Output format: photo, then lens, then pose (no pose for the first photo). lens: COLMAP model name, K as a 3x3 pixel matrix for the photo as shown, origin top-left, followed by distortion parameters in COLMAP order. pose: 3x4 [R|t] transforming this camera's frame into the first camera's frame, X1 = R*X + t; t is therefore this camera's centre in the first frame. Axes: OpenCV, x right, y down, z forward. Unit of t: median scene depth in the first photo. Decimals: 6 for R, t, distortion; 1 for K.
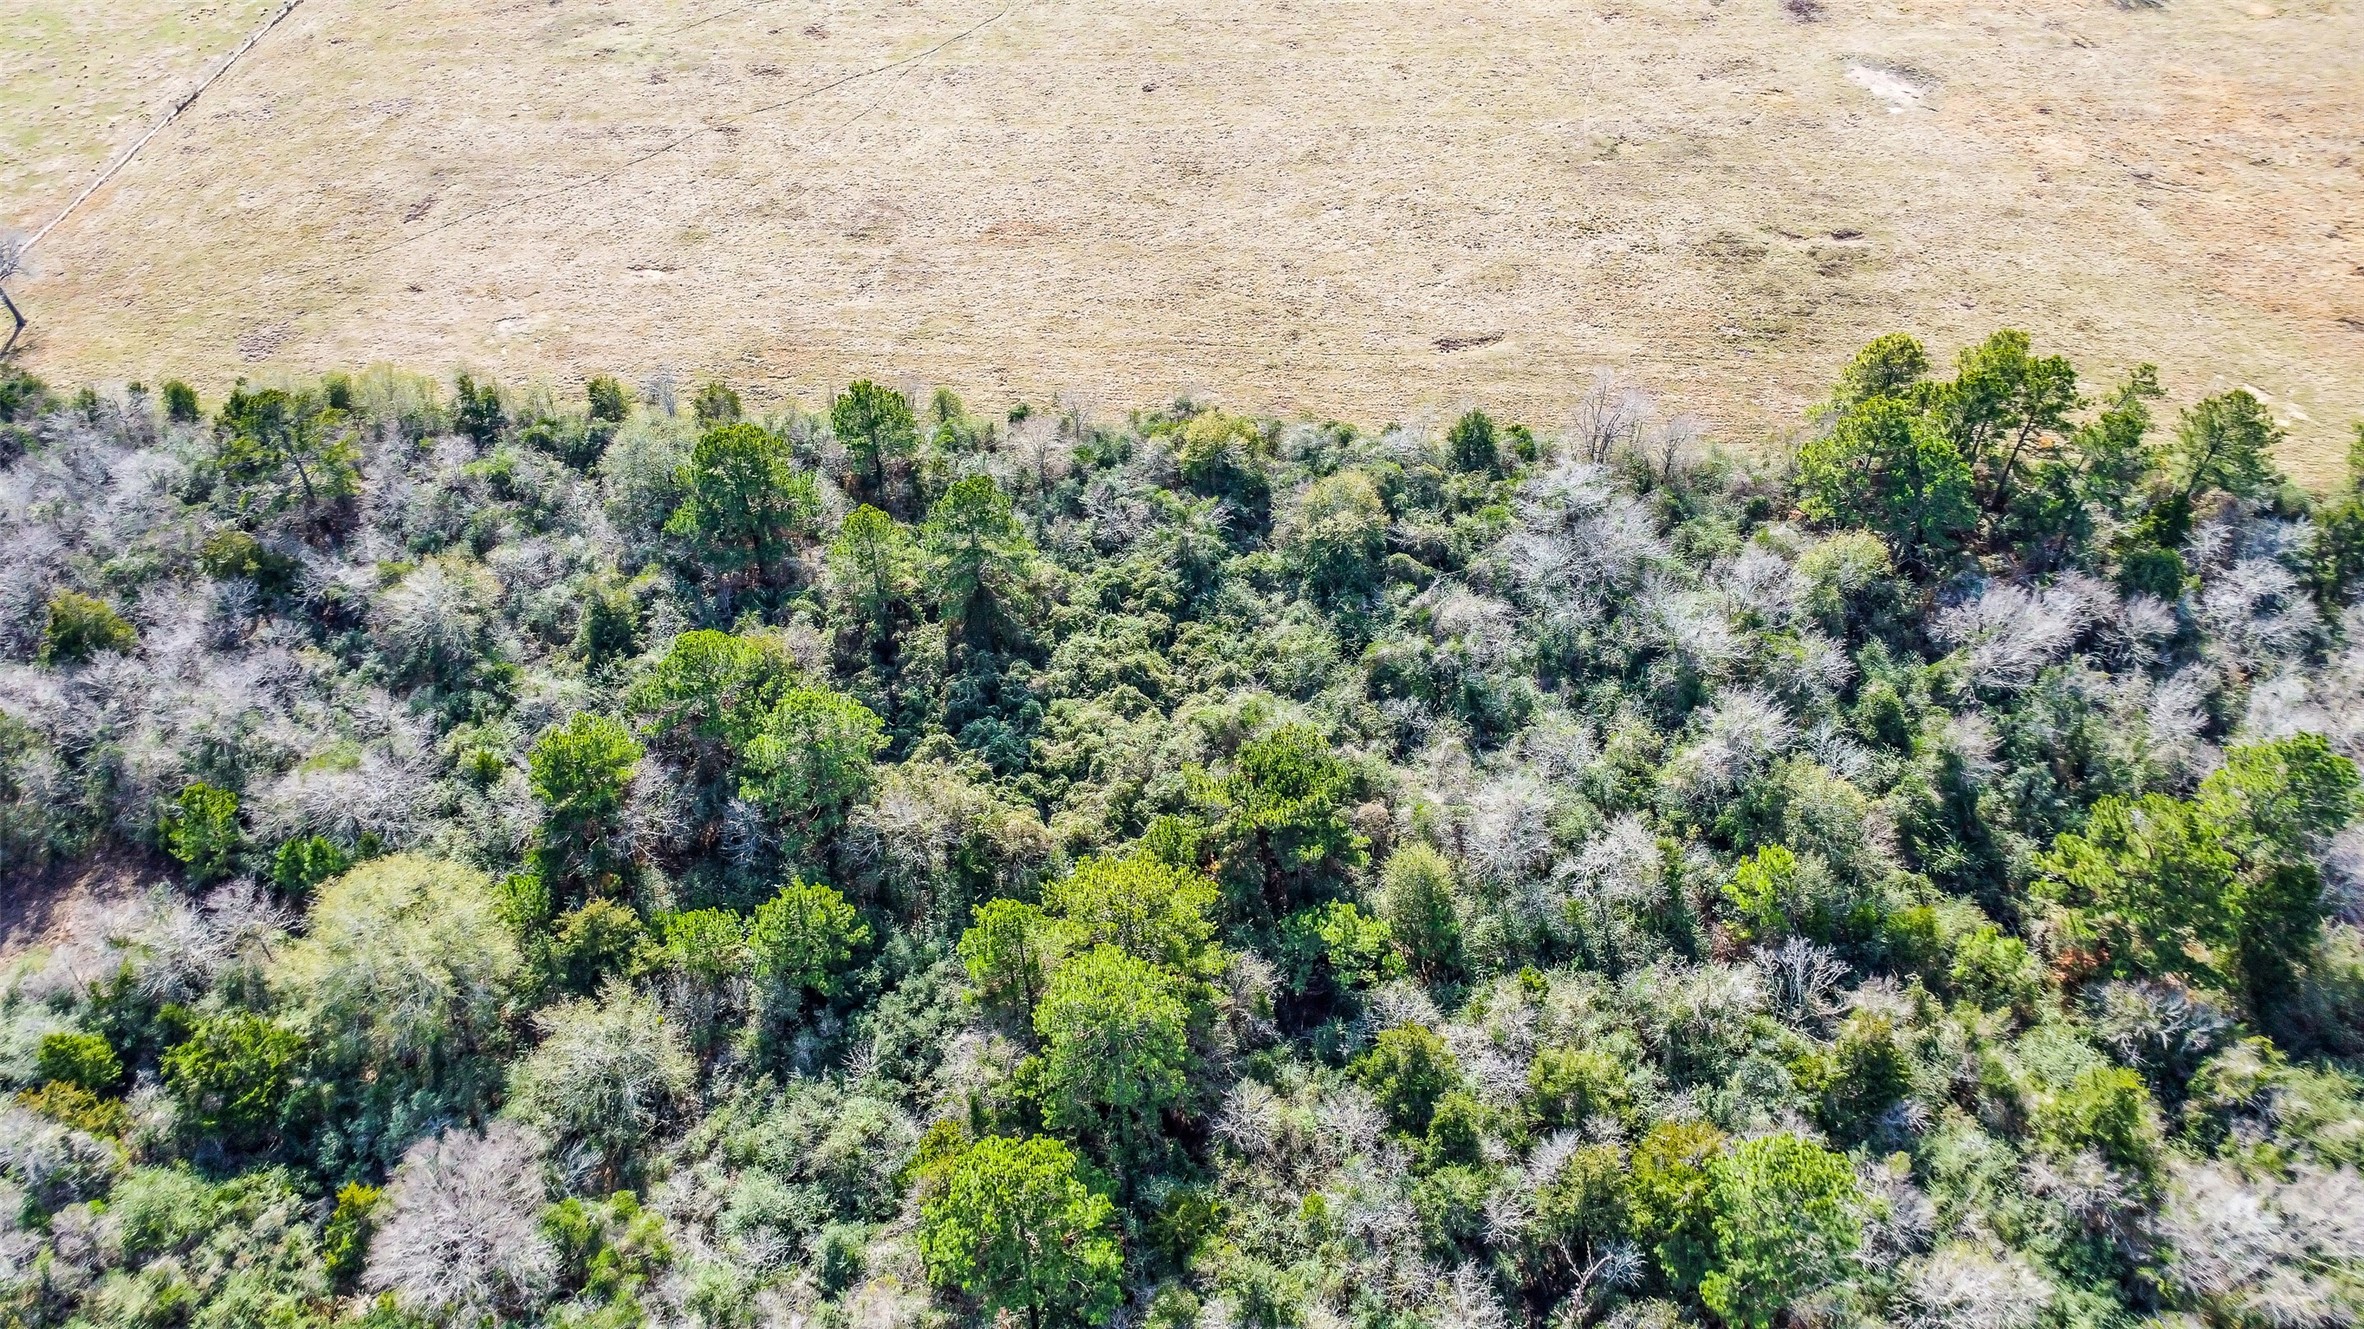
lens RADIAL K [[1684.1, 0, 1182.0], [0, 1684.1, 664.5], [0, 0, 1]] dist [-0.027021, -0.008284]
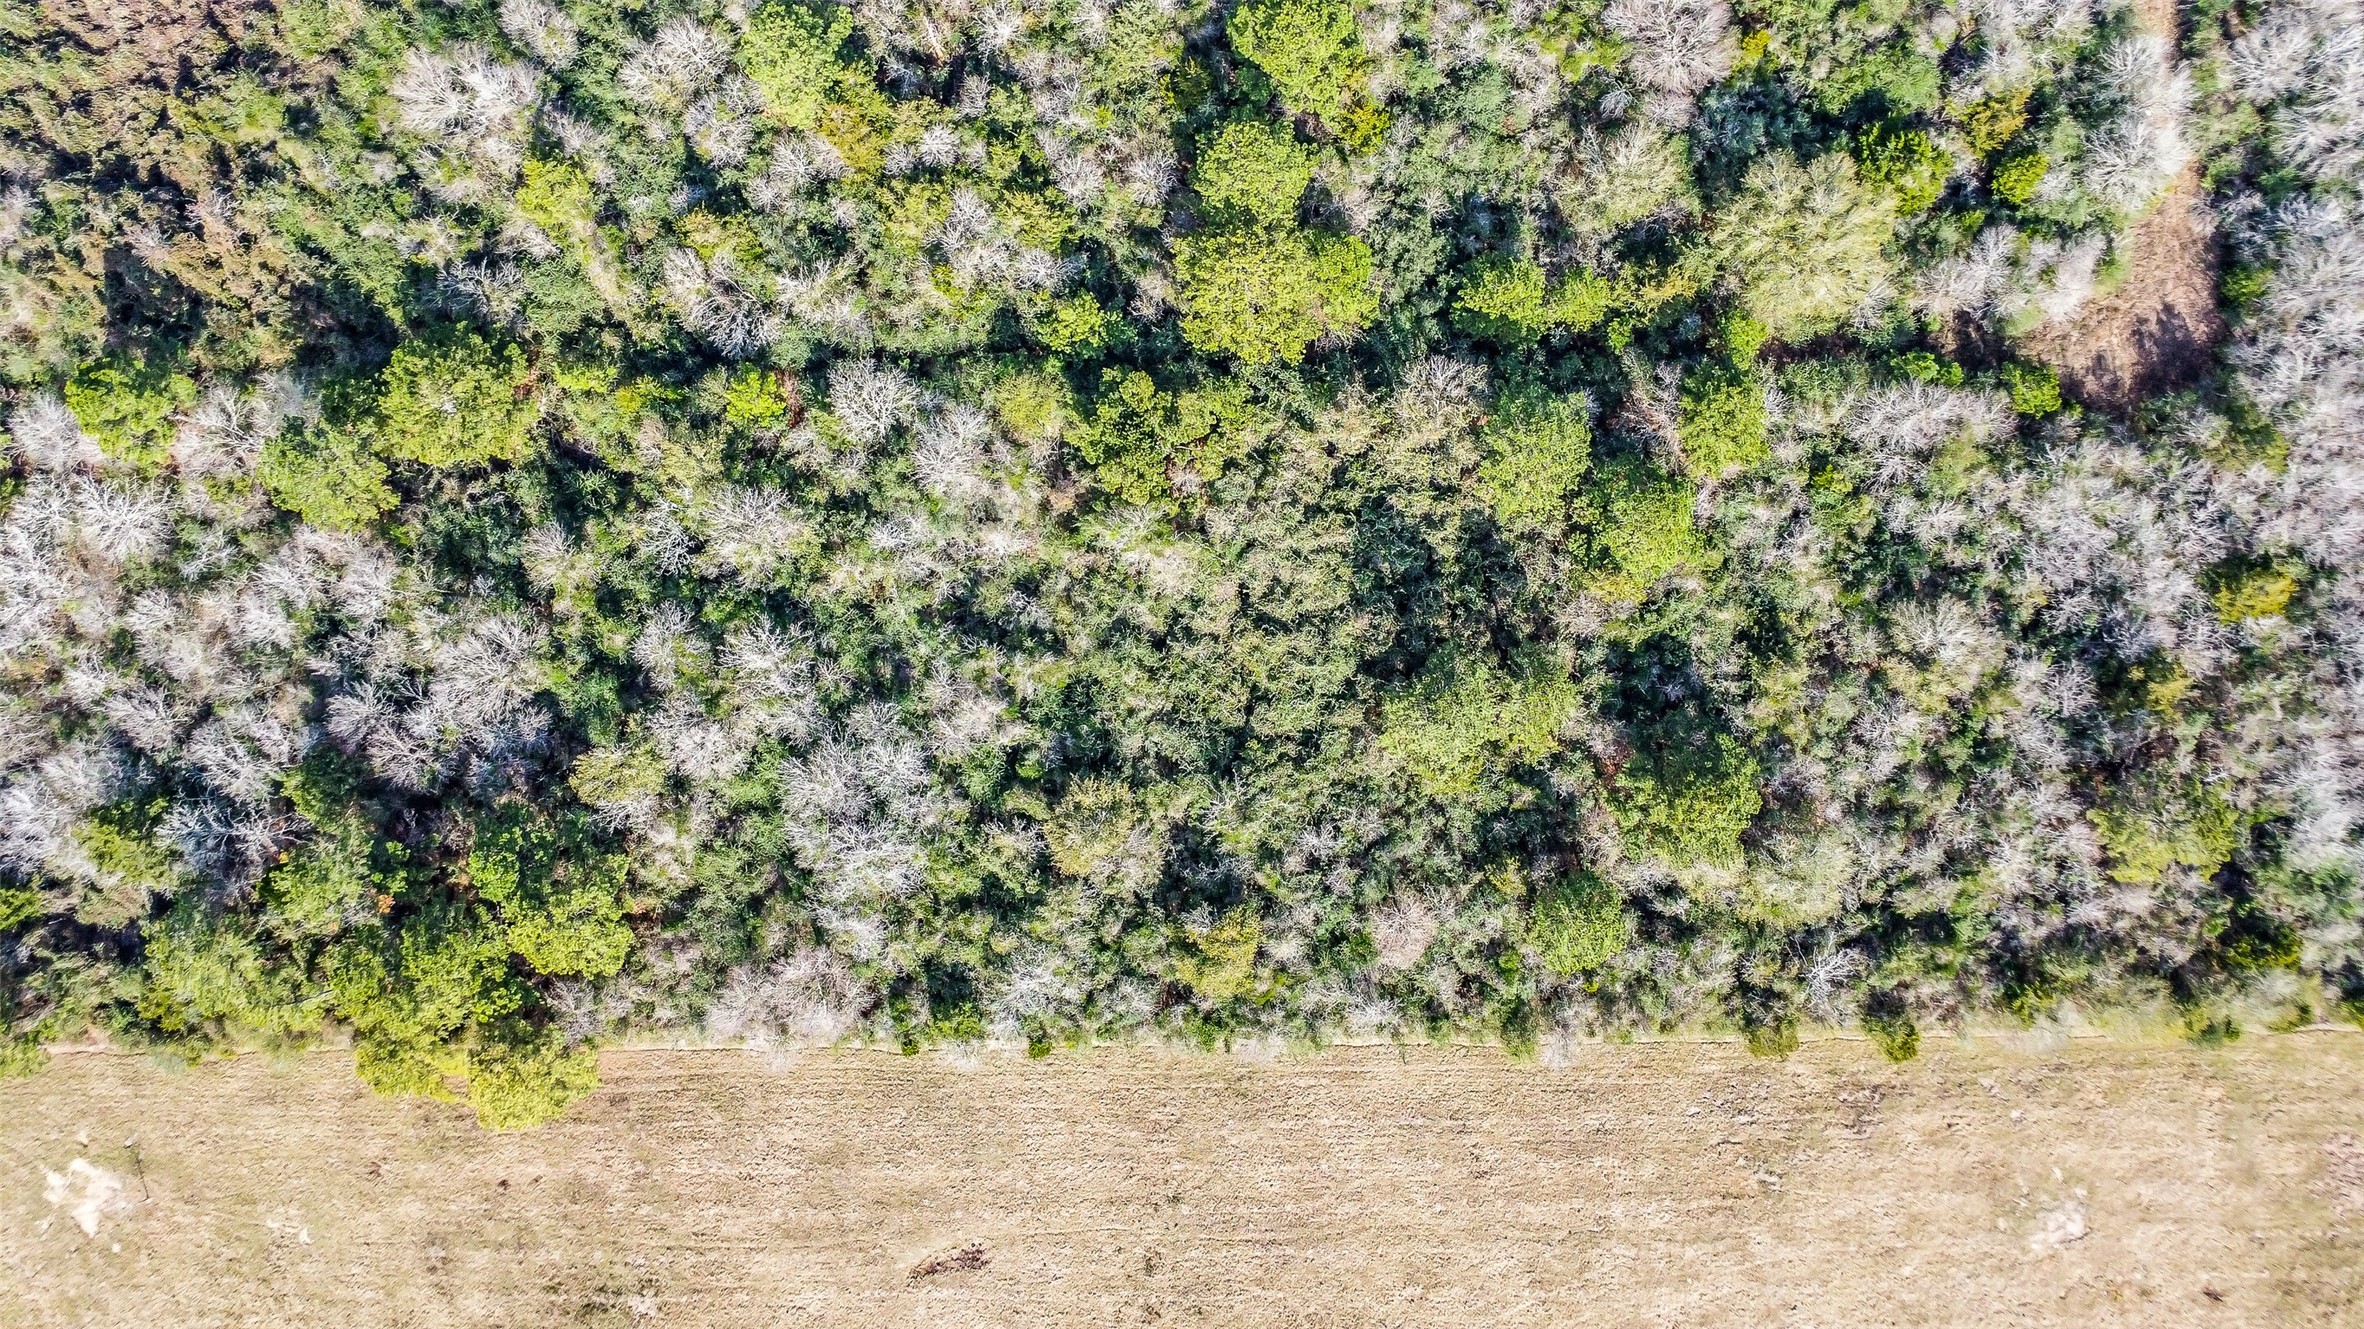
lens RADIAL K [[1684.1, 0, 1182.0], [0, 1684.1, 664.5], [0, 0, 1]] dist [-0.027021, -0.008284]
pose [[-0.996947, 0.077747, 0.007194, 0.020842], [-0.049342, -0.698742, 0.713670, -0.609282], [0.060512, 0.711137, 0.700445, 0.185261]]
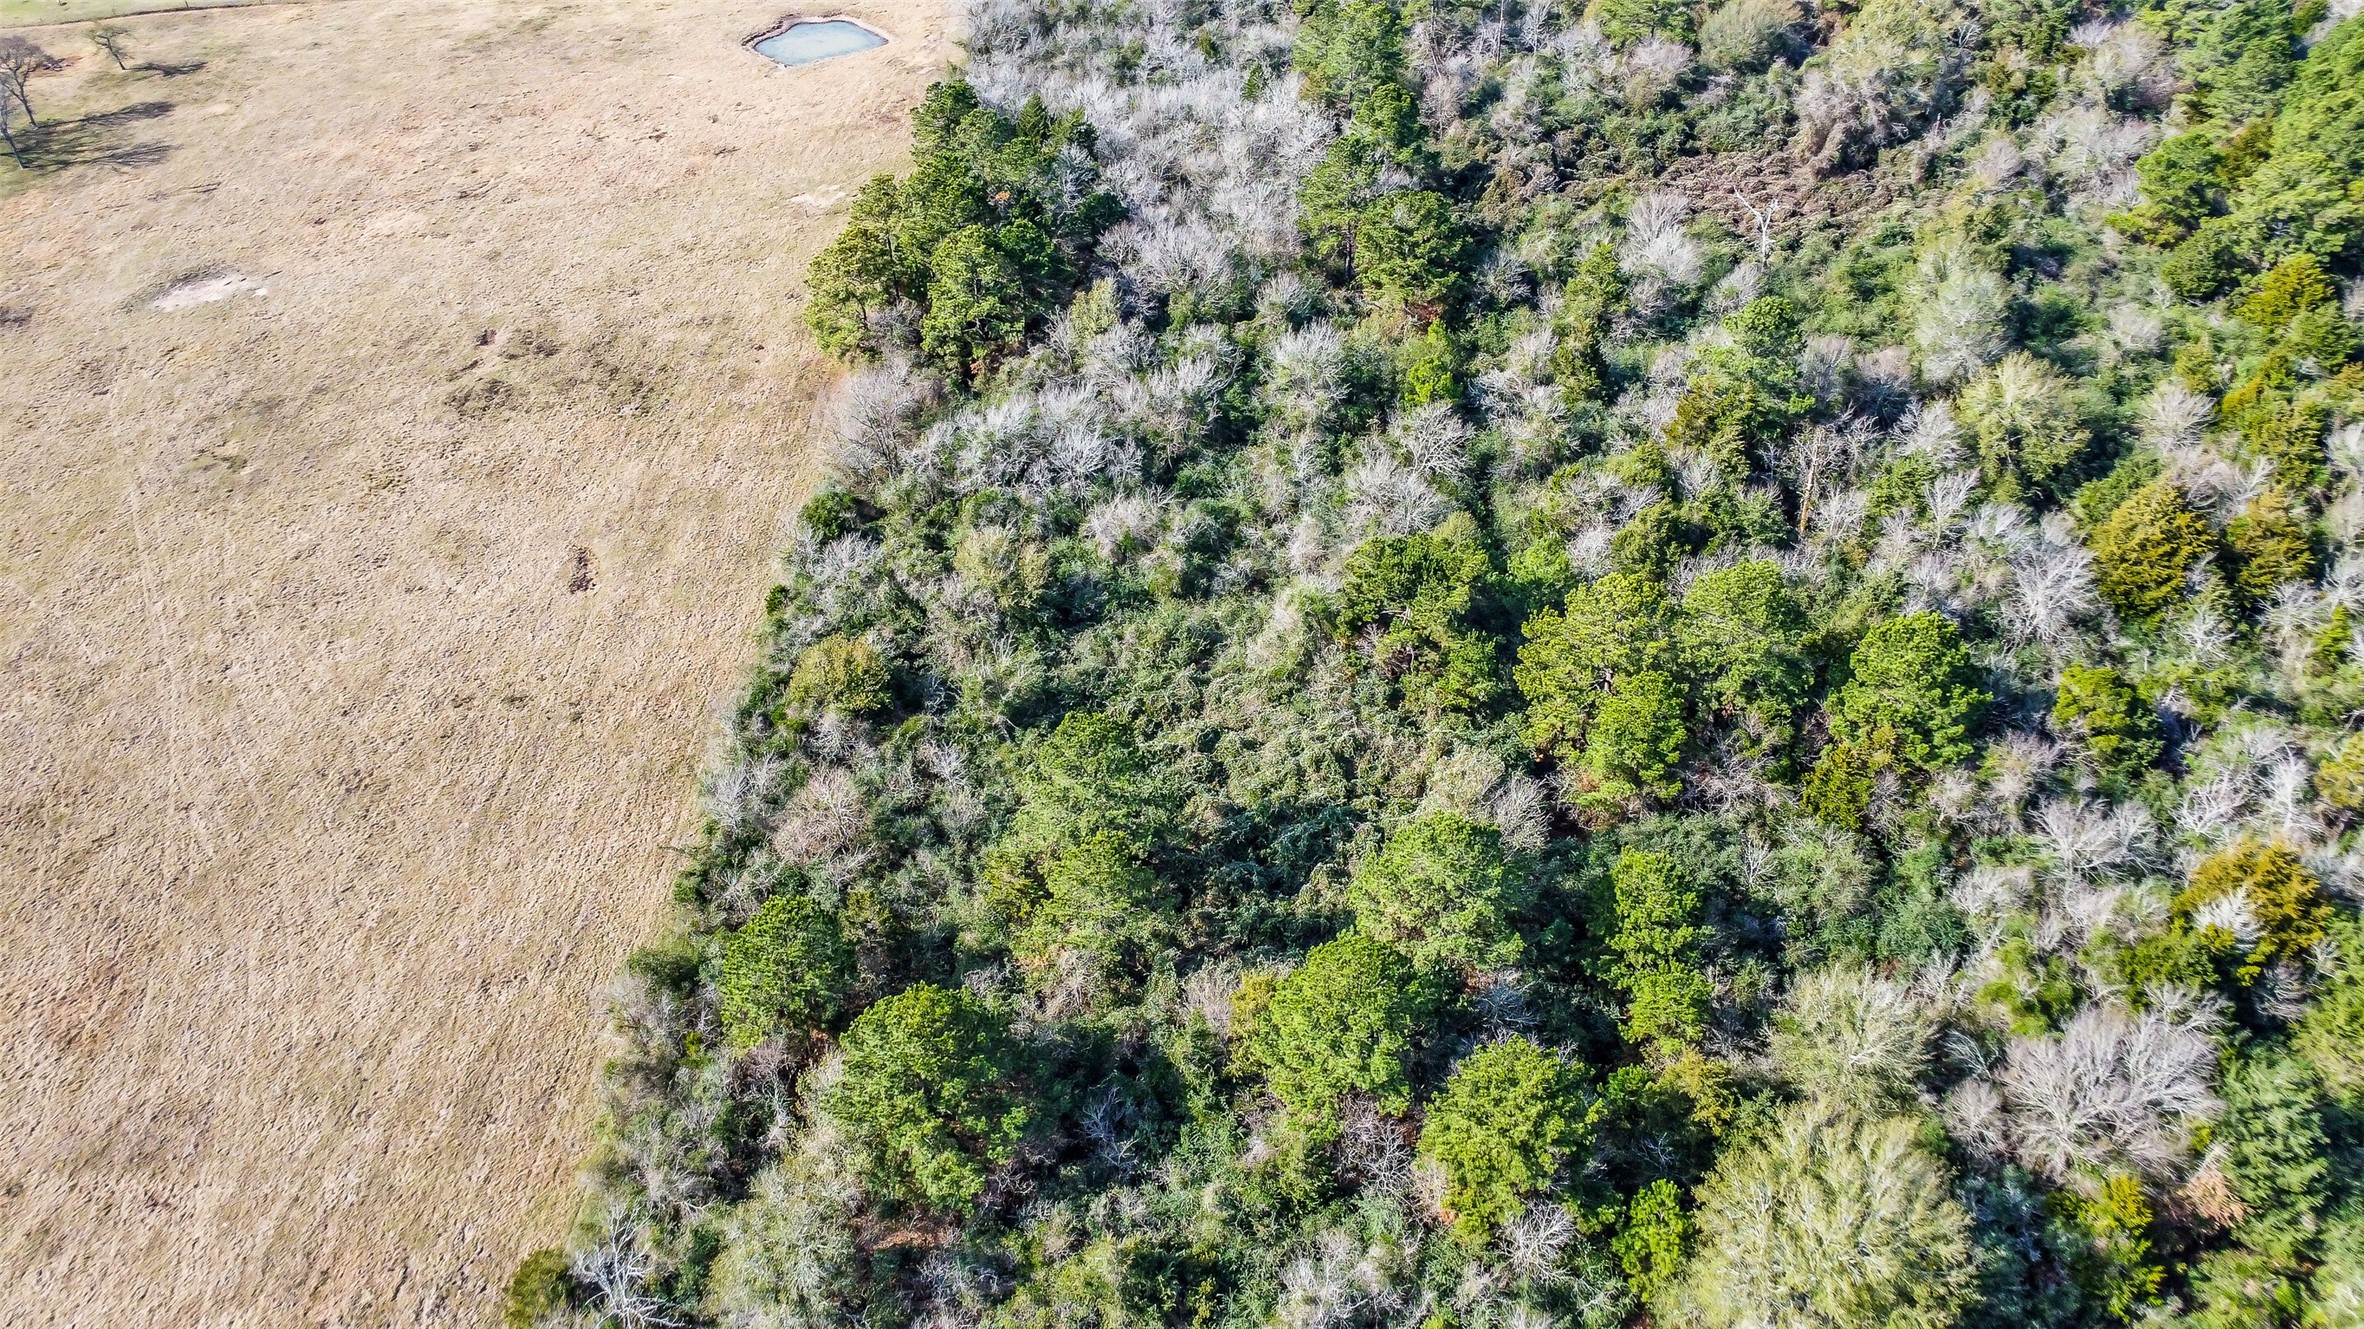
lens RADIAL K [[1711.4, 0, 1182.0], [0, 1711.4, 664.5], [0, 0, 1]] dist [-0.038739, 0.000522]
pose [[-0.042089, -0.626551, 0.778243, -0.568505], [0.720692, 0.520442, 0.457977, -0.352288], [-0.691977, 0.580149, 0.429645, 0.443807]]
